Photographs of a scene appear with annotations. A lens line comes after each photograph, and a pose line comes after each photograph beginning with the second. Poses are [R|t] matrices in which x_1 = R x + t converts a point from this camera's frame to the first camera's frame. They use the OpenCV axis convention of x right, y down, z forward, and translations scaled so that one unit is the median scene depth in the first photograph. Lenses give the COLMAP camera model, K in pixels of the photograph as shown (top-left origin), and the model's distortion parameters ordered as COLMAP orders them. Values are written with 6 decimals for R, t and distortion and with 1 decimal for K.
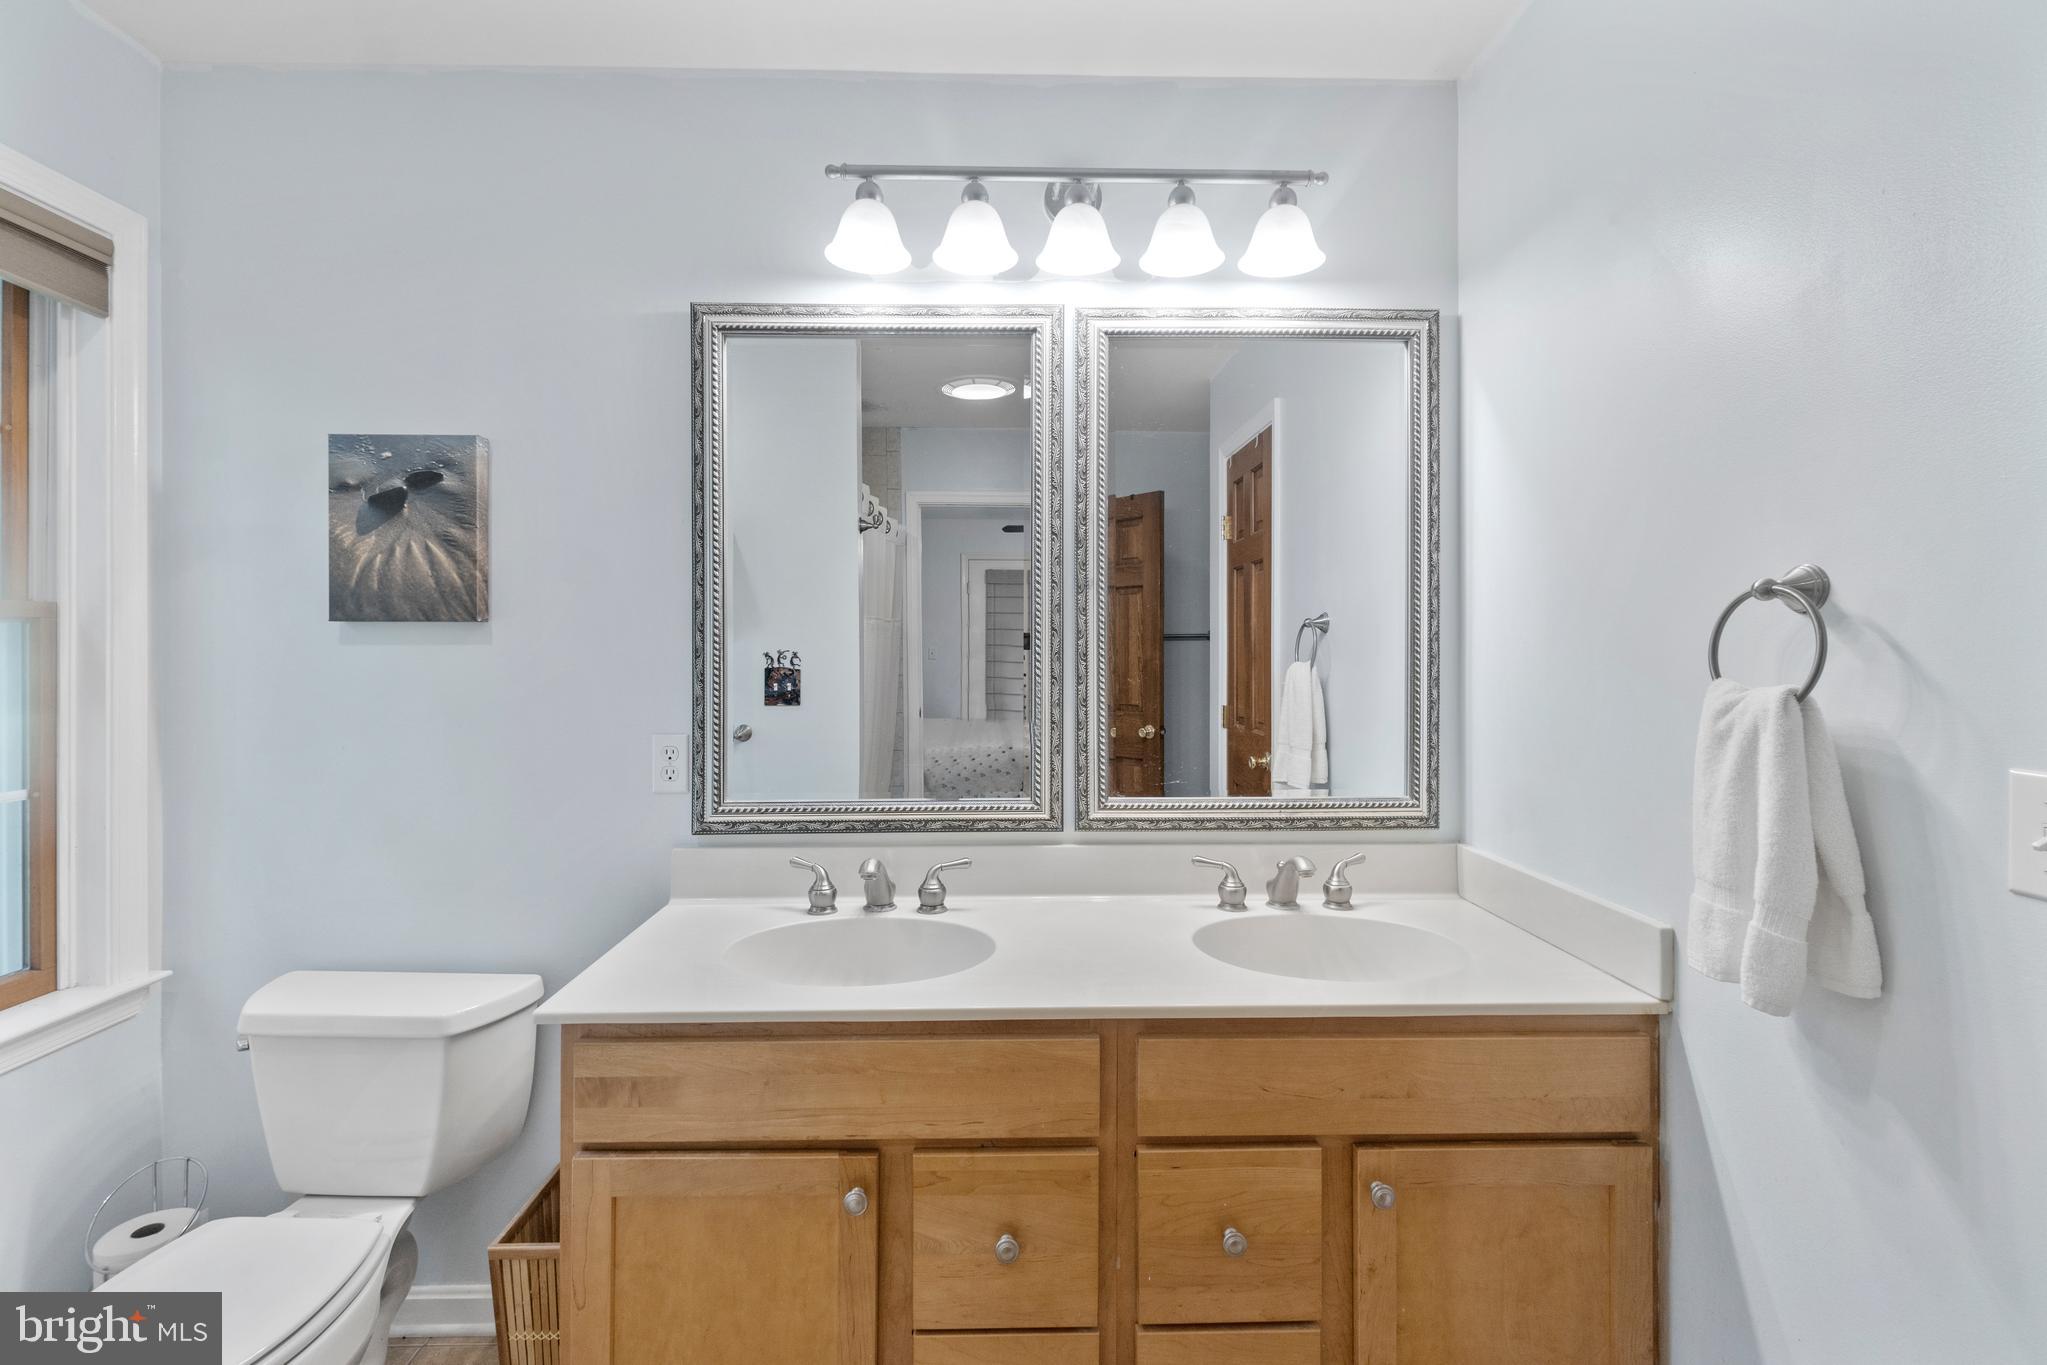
lens RADIAL K [[909.7, 0, 1024.9], [0, 909.7, 652.8], [0, 0, 1]] dist [0.002929, -0.000703]
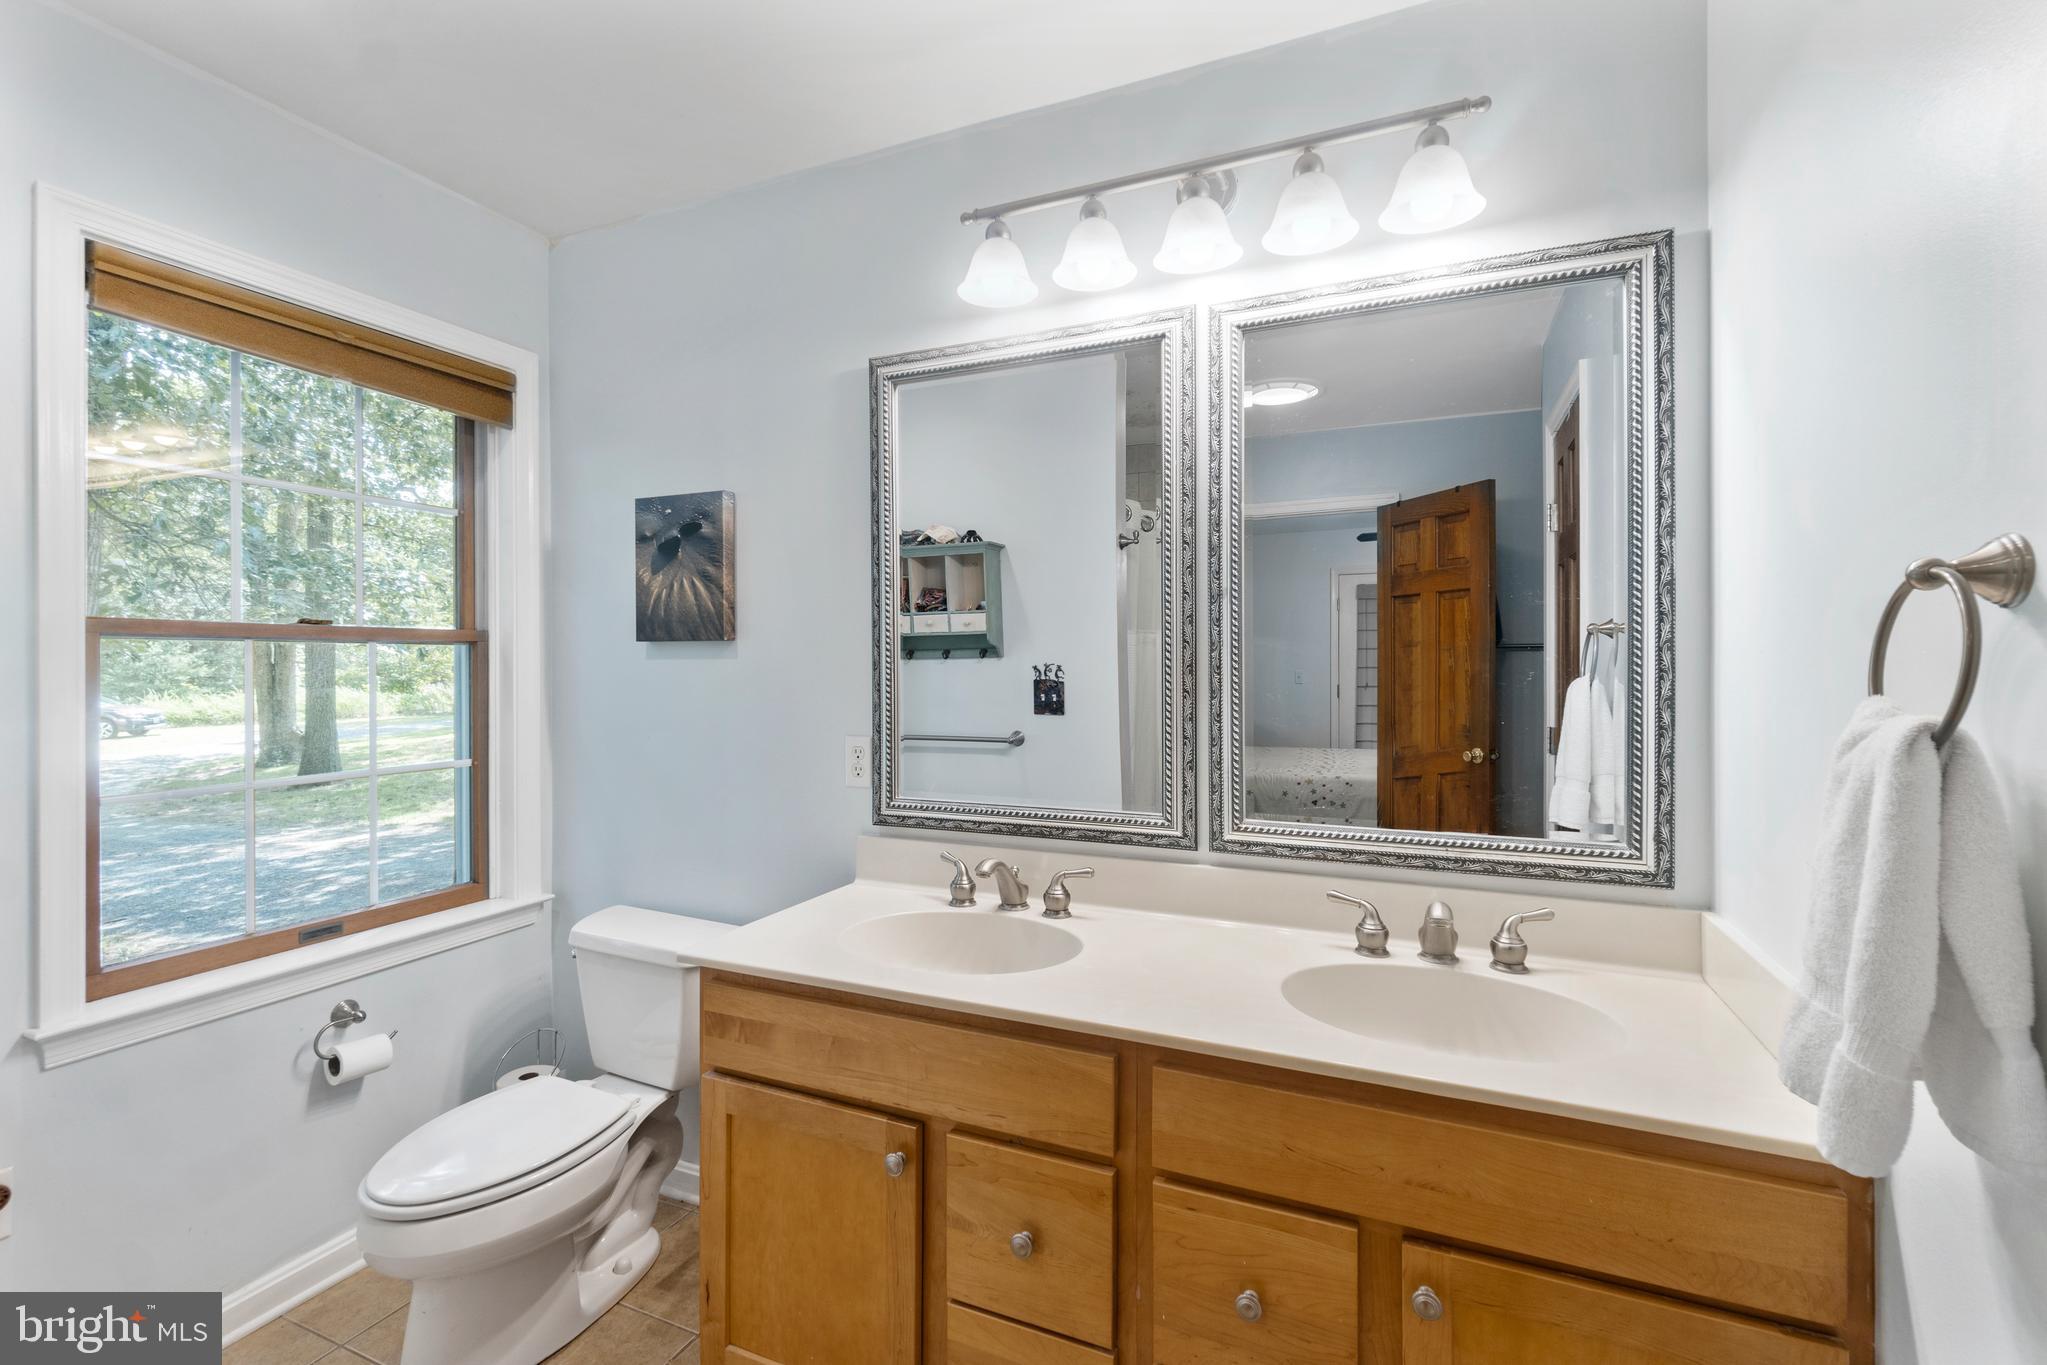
lens RADIAL K [[909.7, 0, 1021.0], [0, 909.7, 668.7], [0, 0, 1]] dist [0.002929, -0.000703]
pose [[0.903962, 0.001654, -0.427610, 0.299692], [-0.000287, 0.999995, 0.003260, 0.000262], [0.427613, -0.002825, 0.903957, 0.051065]]
